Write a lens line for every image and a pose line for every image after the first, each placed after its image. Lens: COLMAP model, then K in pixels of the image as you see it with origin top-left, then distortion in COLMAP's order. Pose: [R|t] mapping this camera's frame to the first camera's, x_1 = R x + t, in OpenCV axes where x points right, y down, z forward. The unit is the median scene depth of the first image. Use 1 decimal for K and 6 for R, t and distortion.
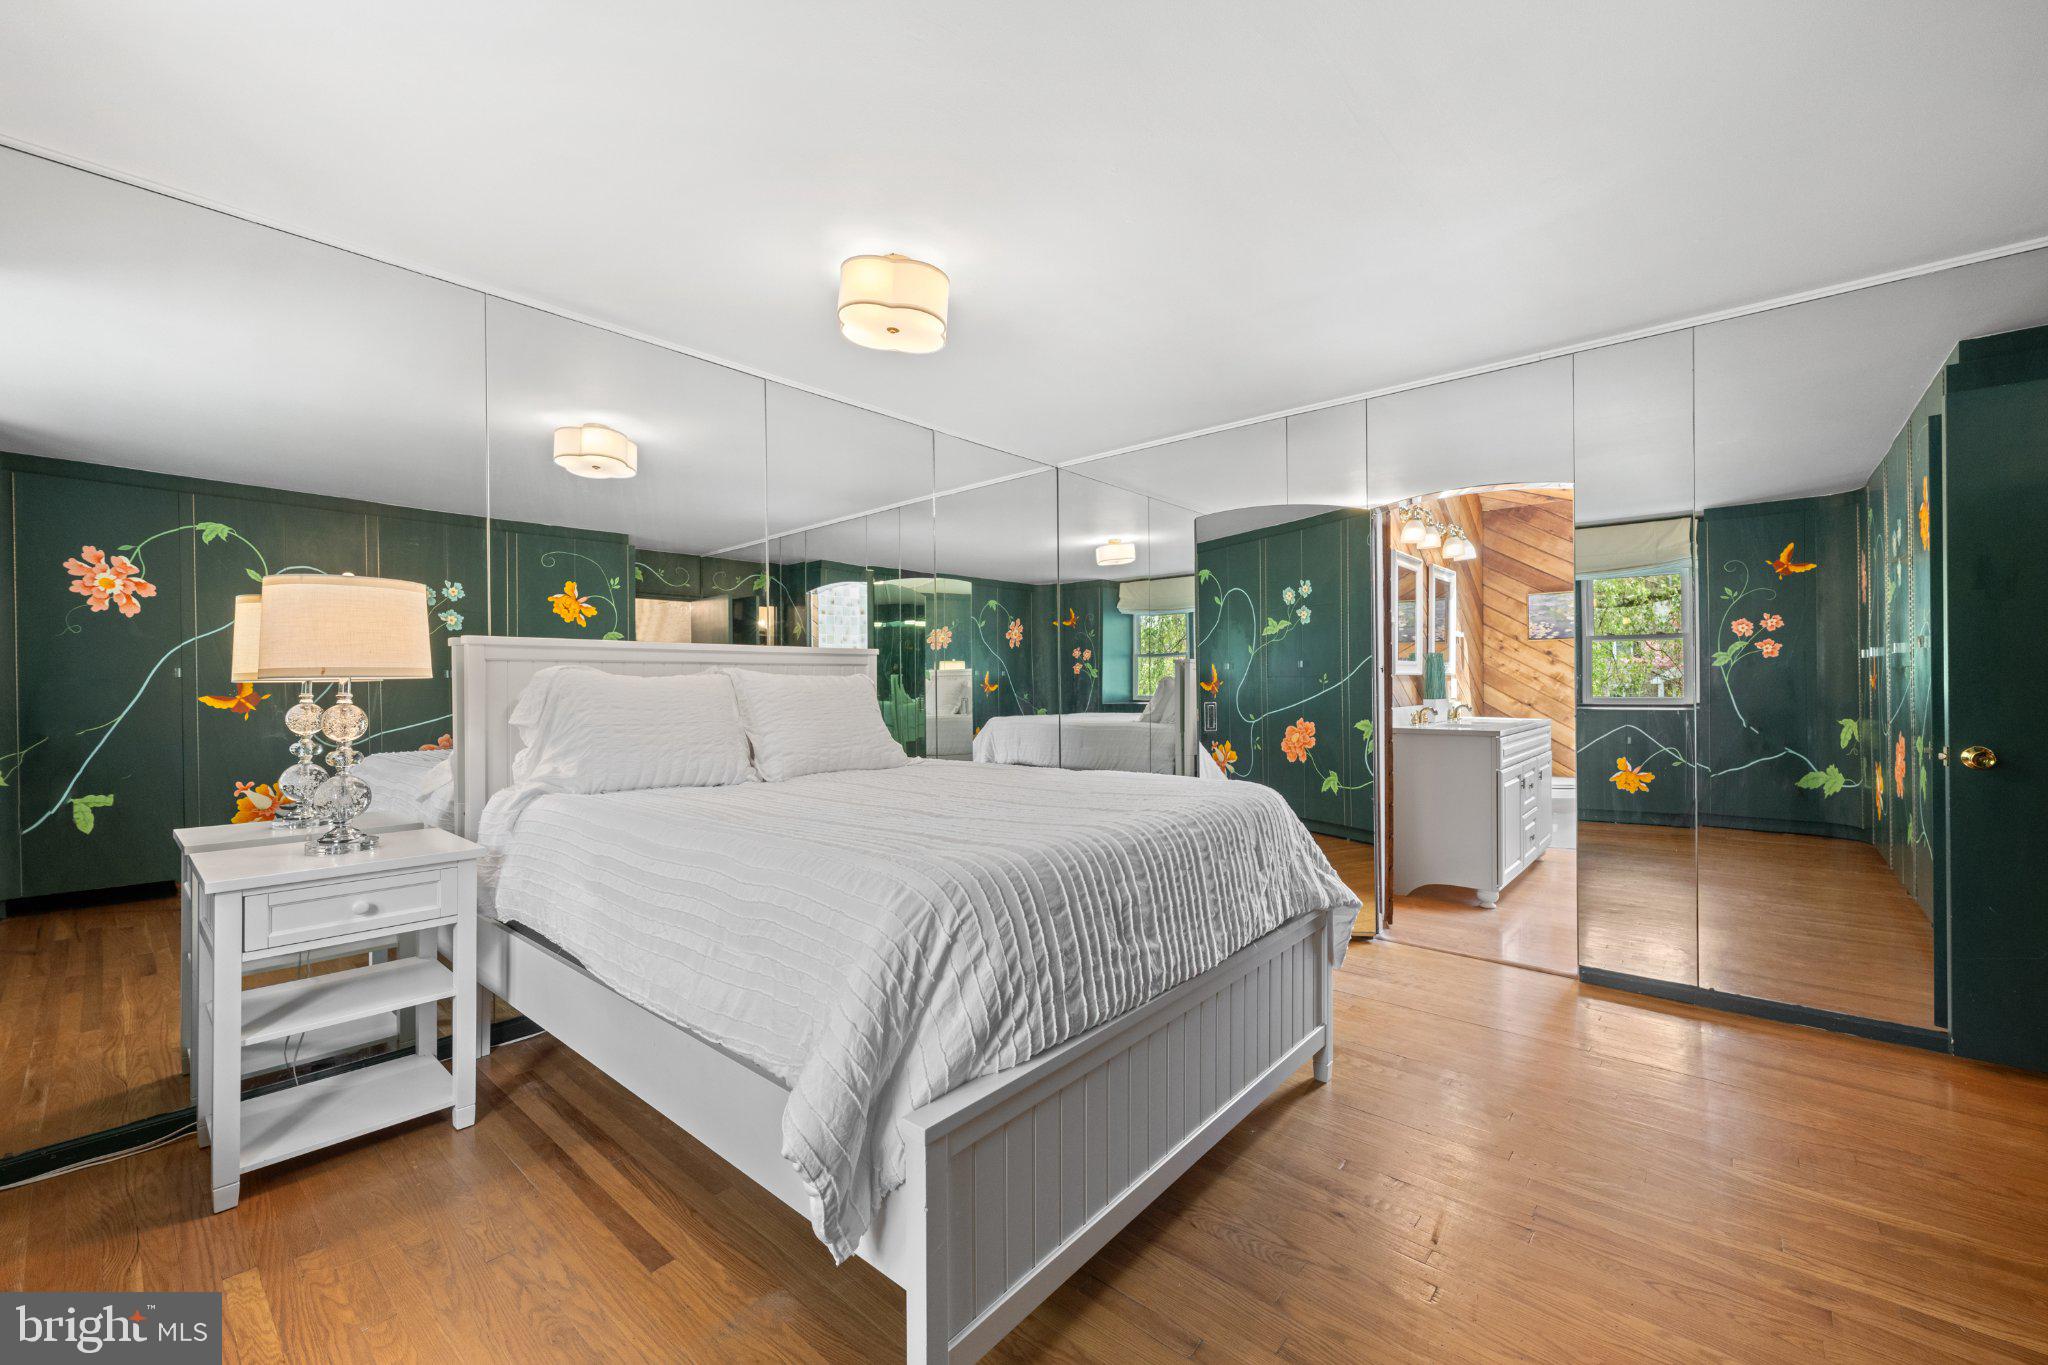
lens RADIAL K [[816.2, 0, 1027.4], [0, 816.2, 681.9], [0, 0, 1]] dist [-0.000052, -0.000291]
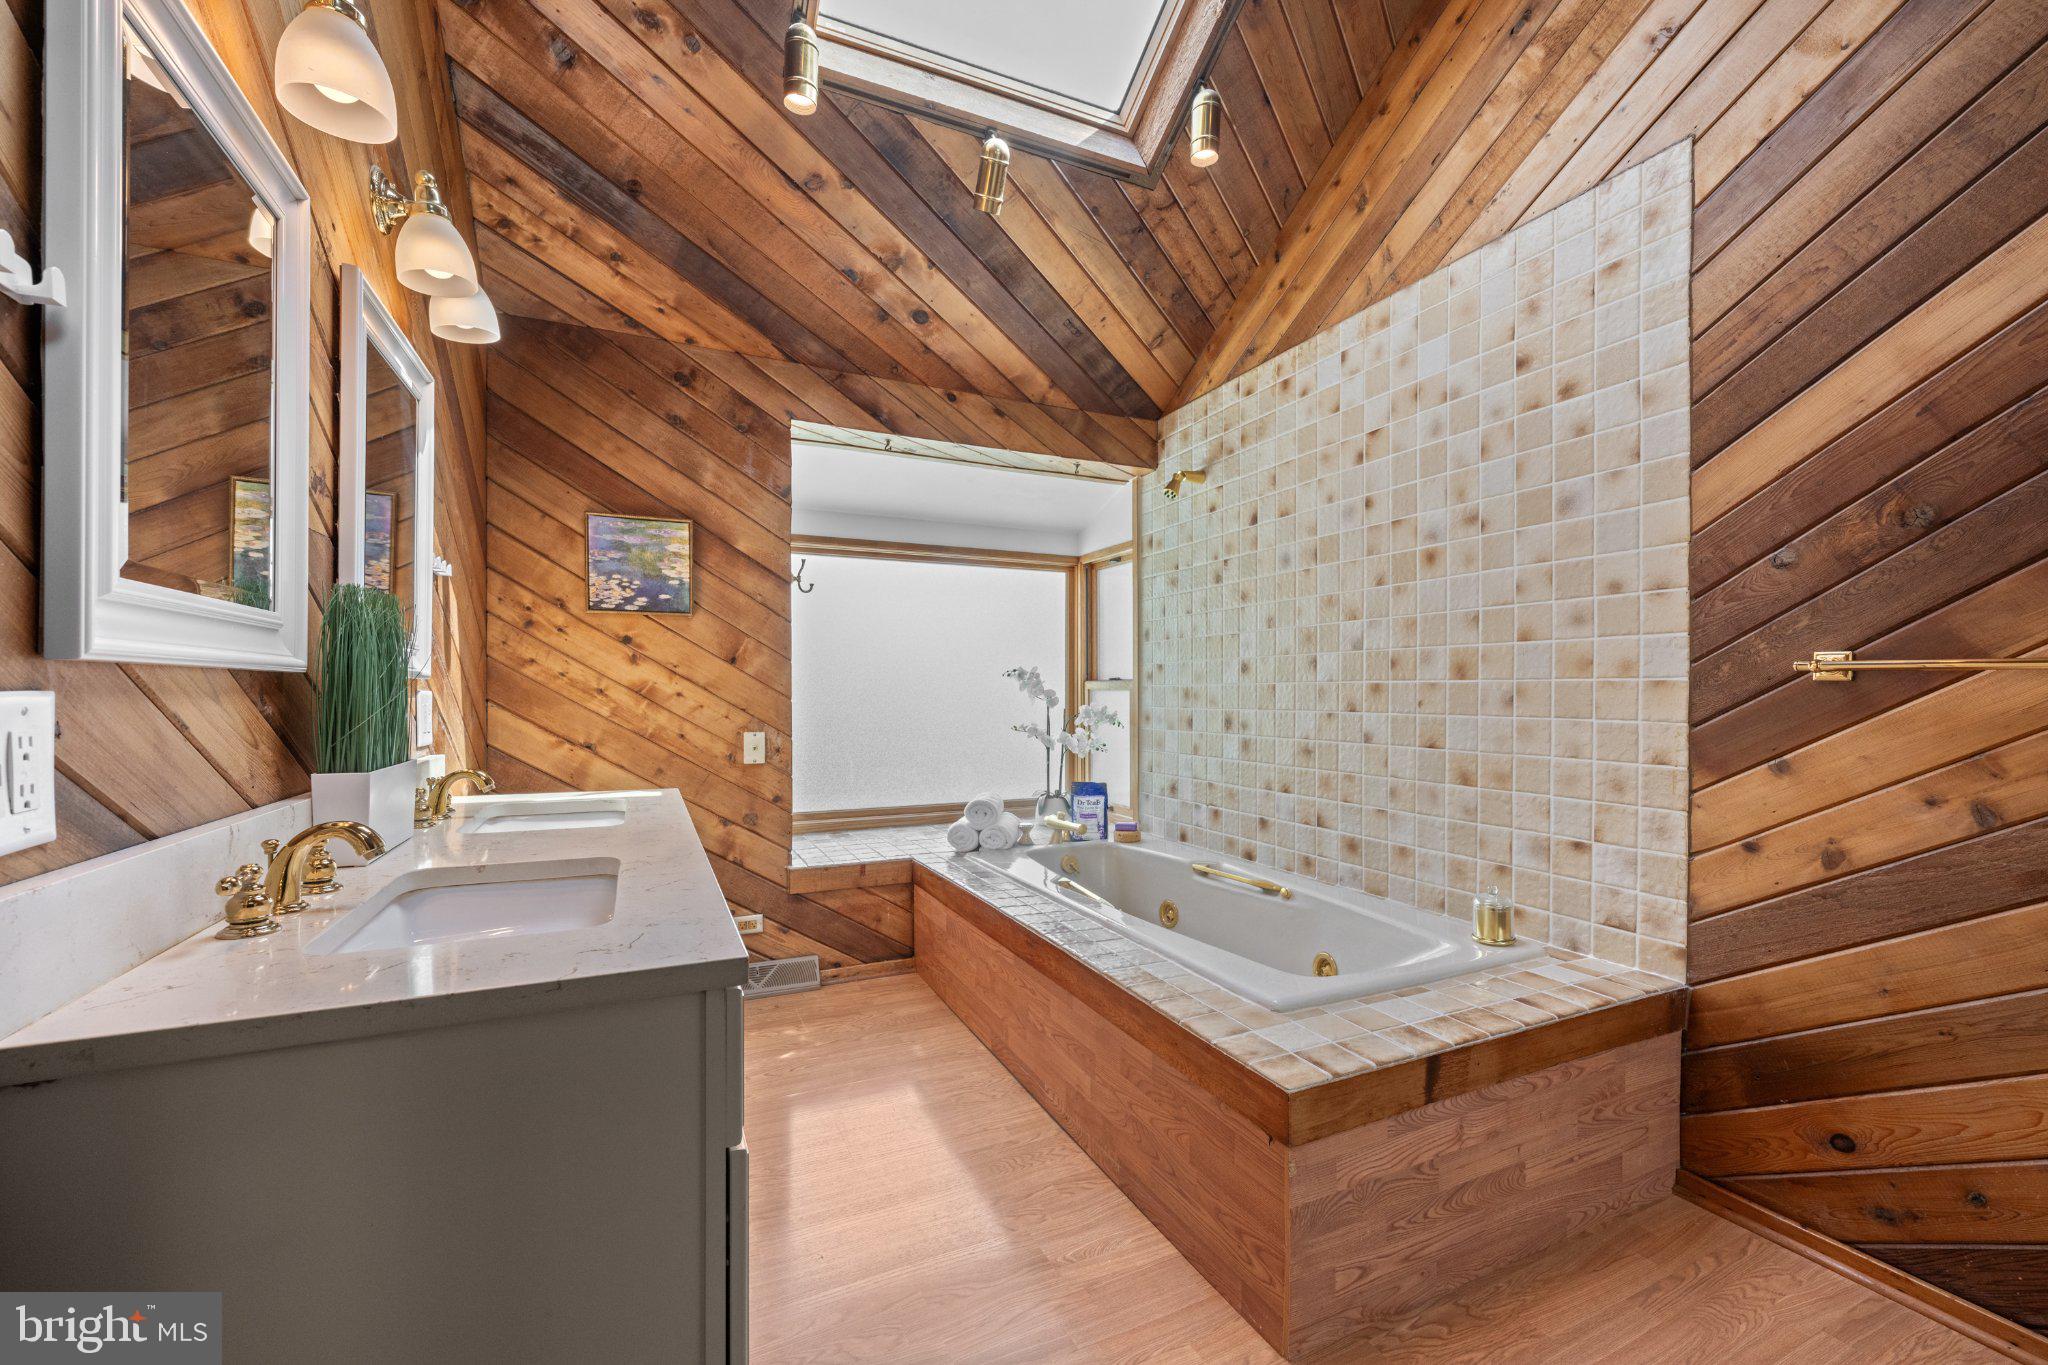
lens RADIAL K [[816.2, 0, 1021.0], [0, 816.2, 694.1], [0, 0, 1]] dist [-0.000052, -0.000291]
pose [[0.408252, 0.004911, 0.912856, 0.288455], [-0.001485, 0.999988, -0.004716, -0.000952], [-0.912868, 0.000570, 0.408255, 0.584143]]
